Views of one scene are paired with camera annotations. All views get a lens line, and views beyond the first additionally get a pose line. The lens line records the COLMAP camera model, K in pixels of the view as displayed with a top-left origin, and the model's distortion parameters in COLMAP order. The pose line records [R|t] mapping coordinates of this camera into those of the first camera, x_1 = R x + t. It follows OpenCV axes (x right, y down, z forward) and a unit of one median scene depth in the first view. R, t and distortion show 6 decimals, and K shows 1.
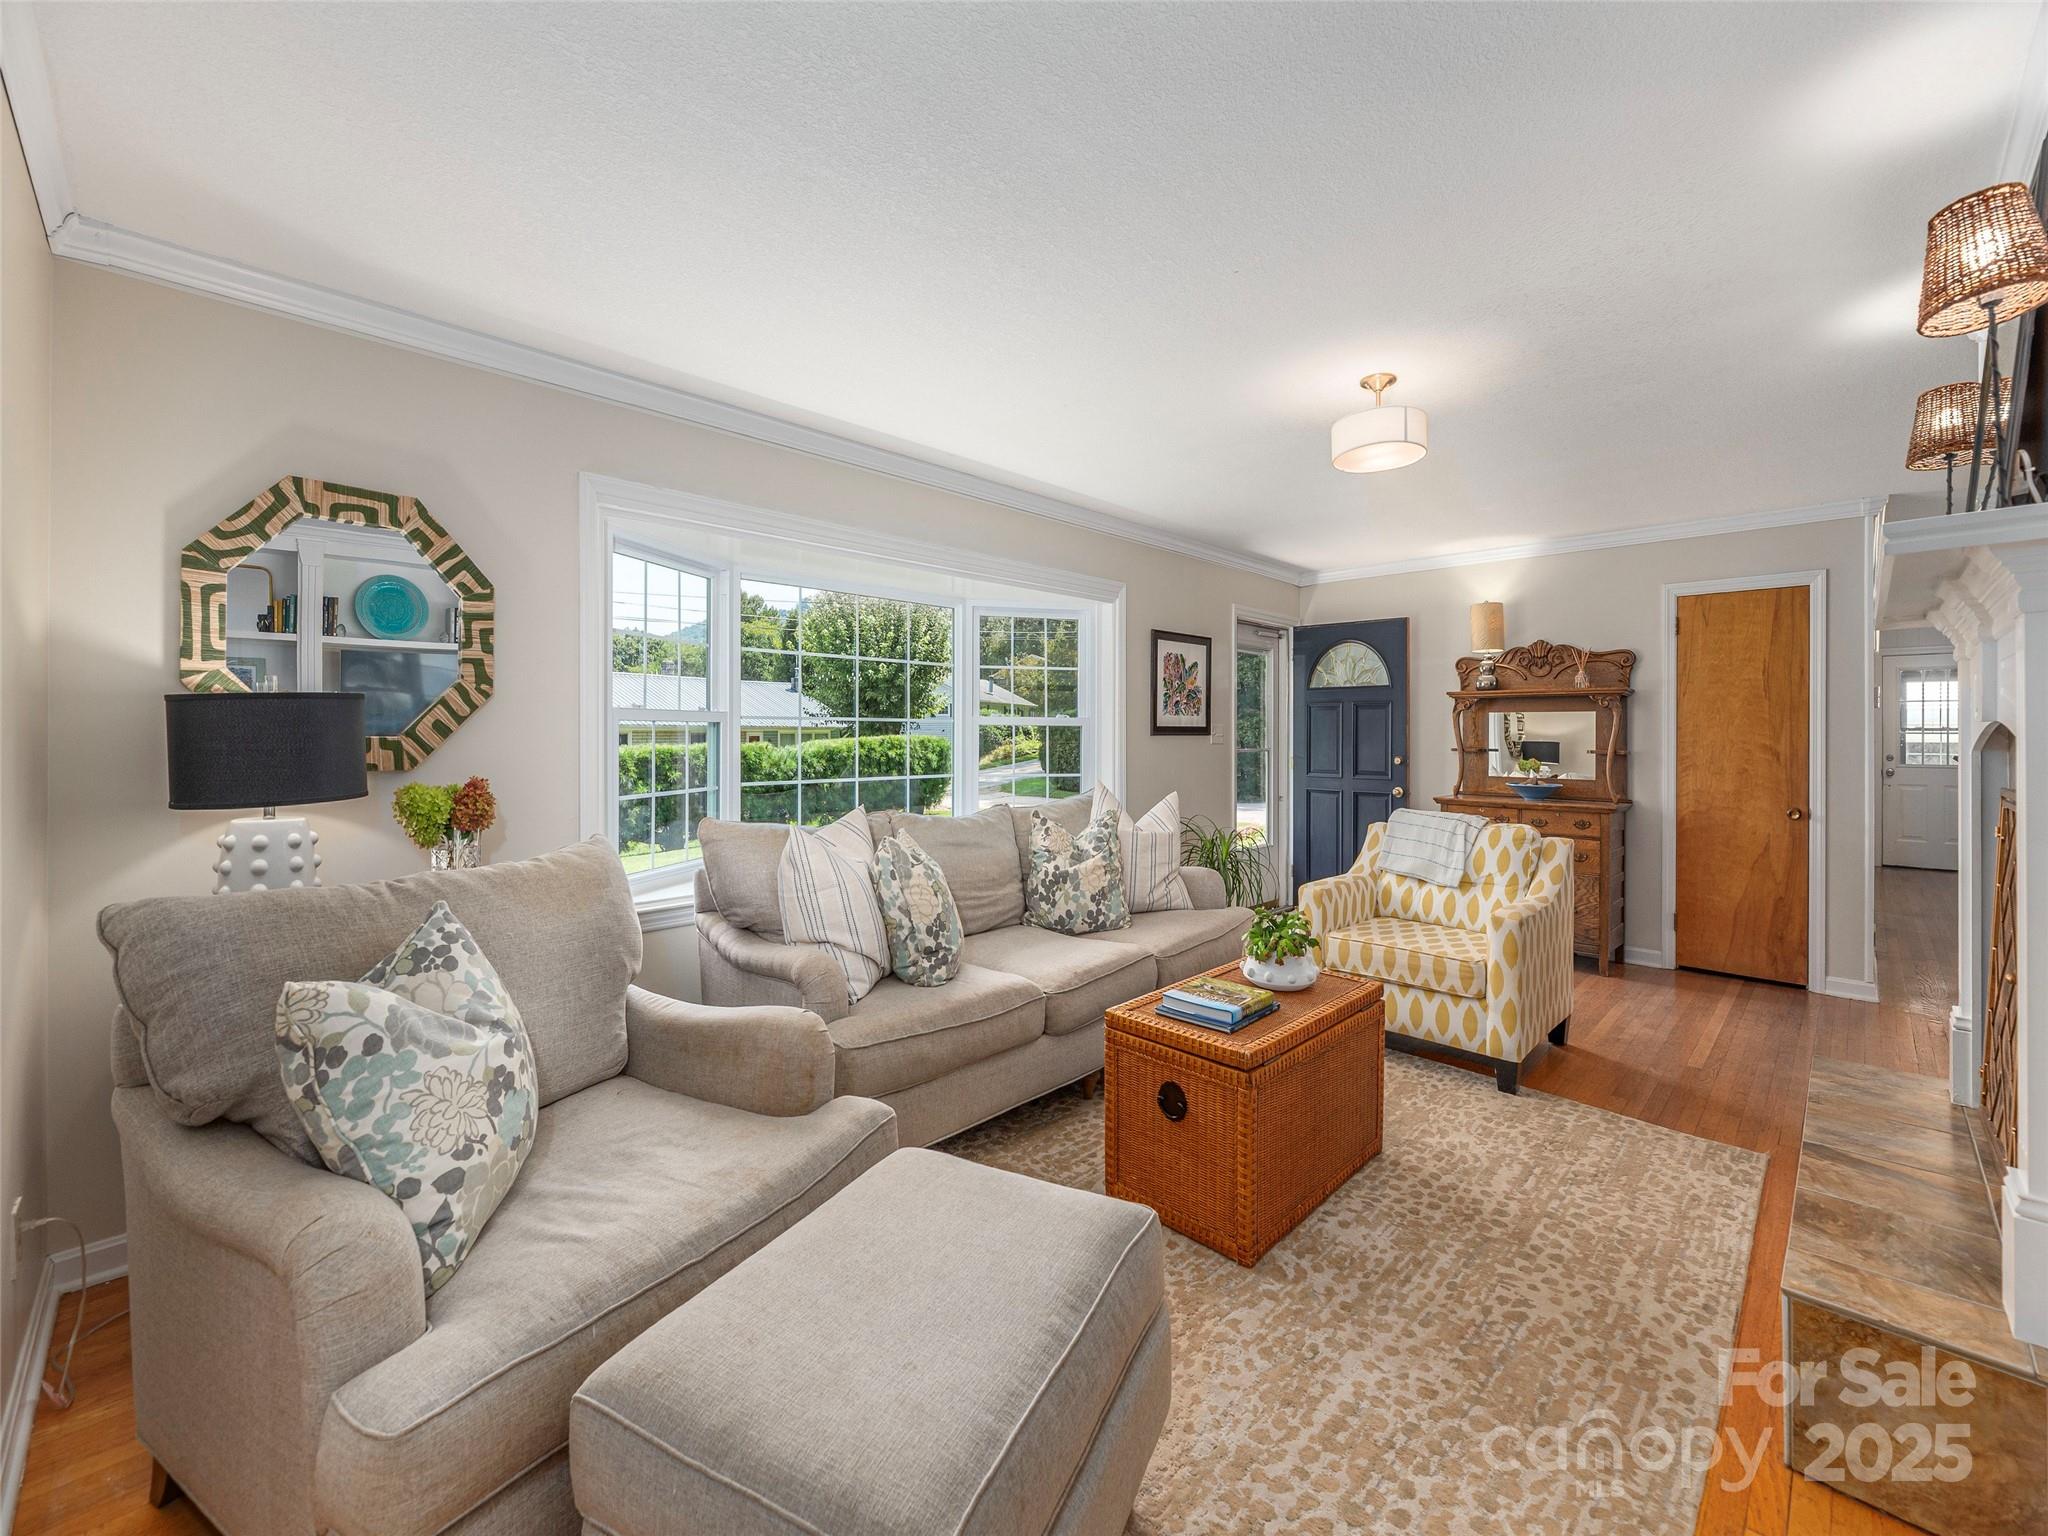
lens RADIAL K [[841.0, 0, 1055.7], [0, 841.0, 735.4], [0, 0, 1]] dist [-0.003133, -0.000338]
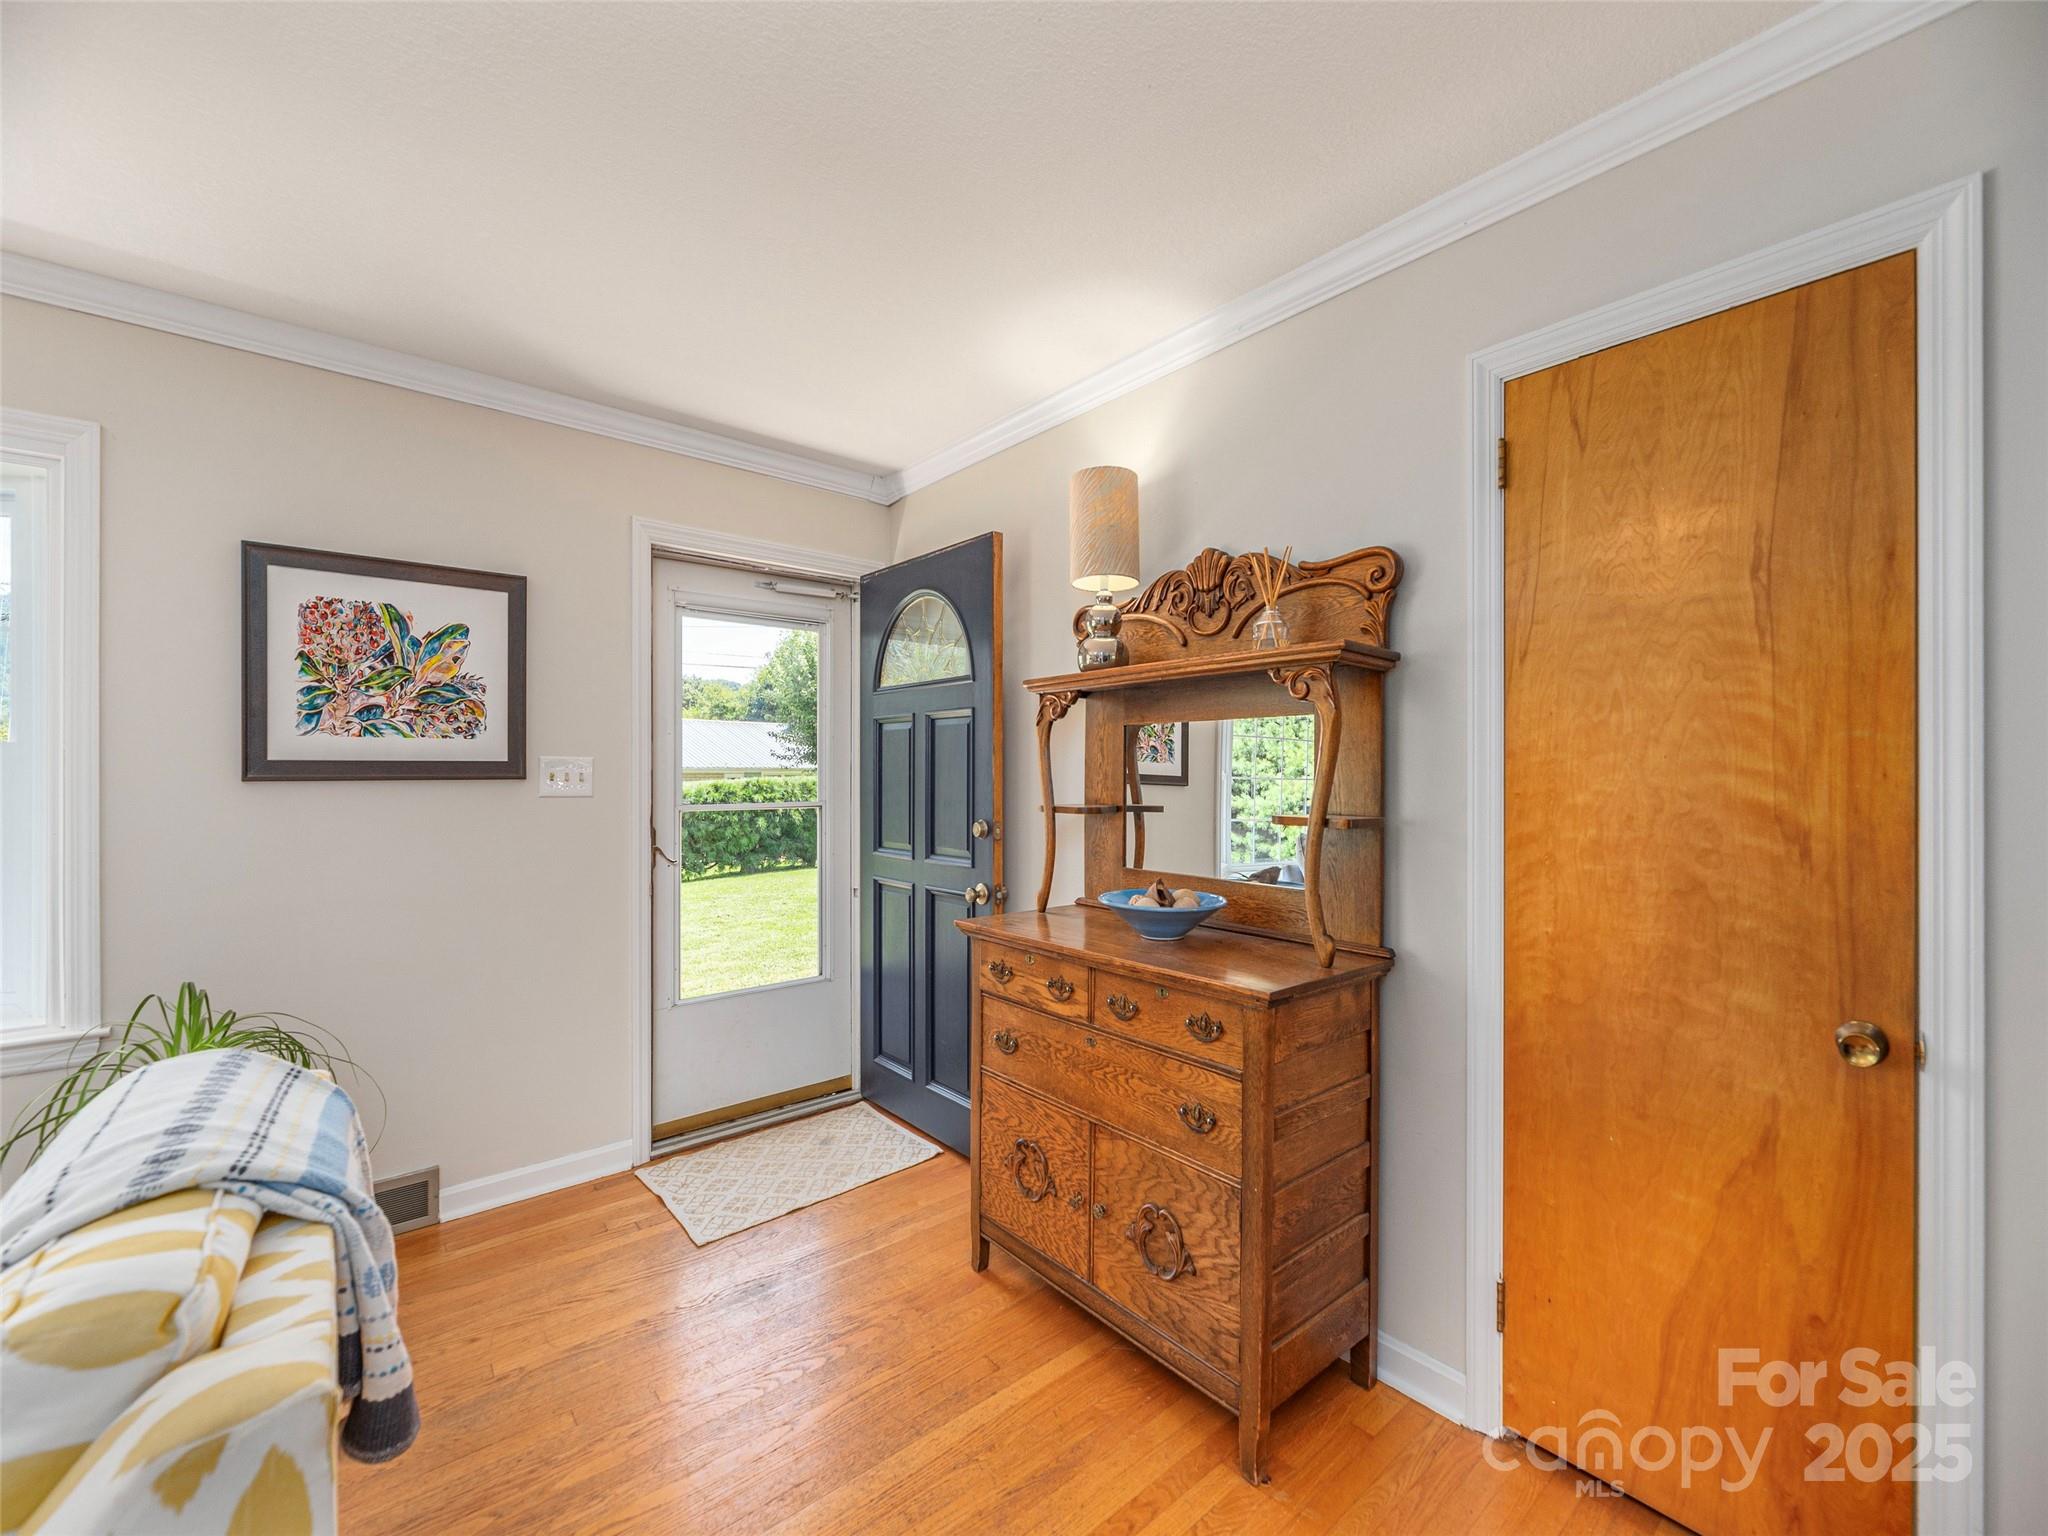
lens RADIAL K [[841.0, 0, 1003.7], [0, 841.0, 776.8], [0, 0, 1]] dist [-0.003133, -0.000338]
pose [[0.991939, -0.004696, -0.126629, 0.581235], [0.004897, 0.999987, 0.001273, -0.001201], [0.126622, -0.001883, 0.991949, 0.629452]]
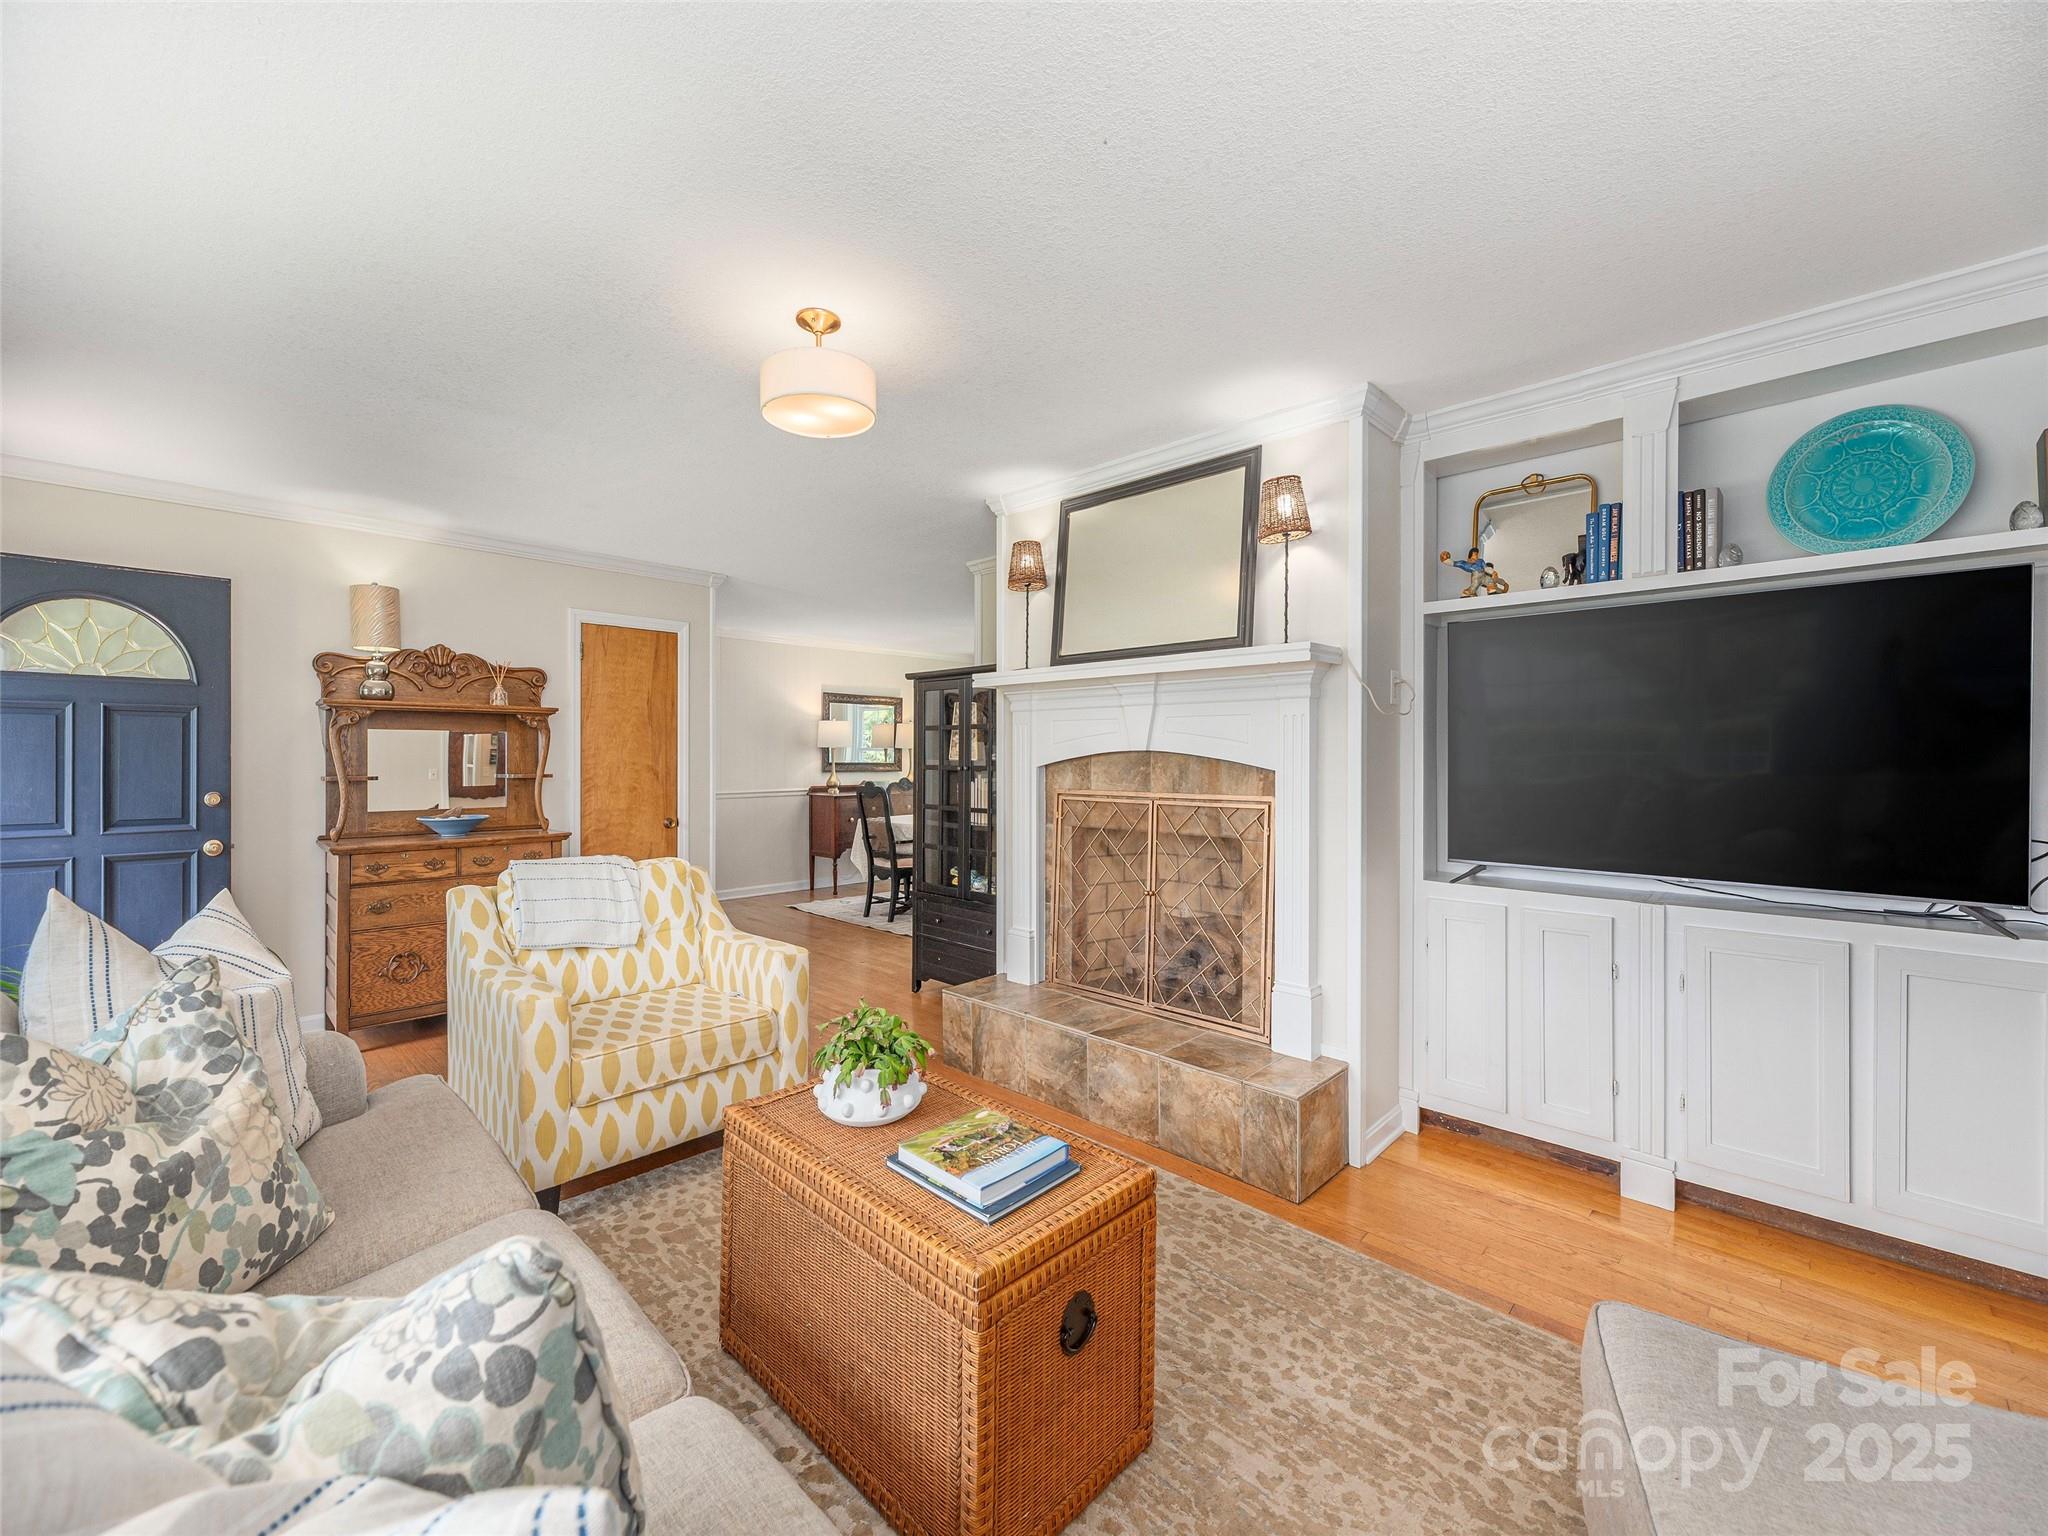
lens RADIAL K [[793.9, 0, 1001.9], [0, 793.9, 756.2], [0, 0, 1]] dist [0.000302, -0.000061]
pose [[0.043089, -0.003508, 0.999065, -0.209179], [0.003293, 0.999989, 0.003369, -0.003571], [-0.999066, 0.003144, 0.043100, 0.448411]]
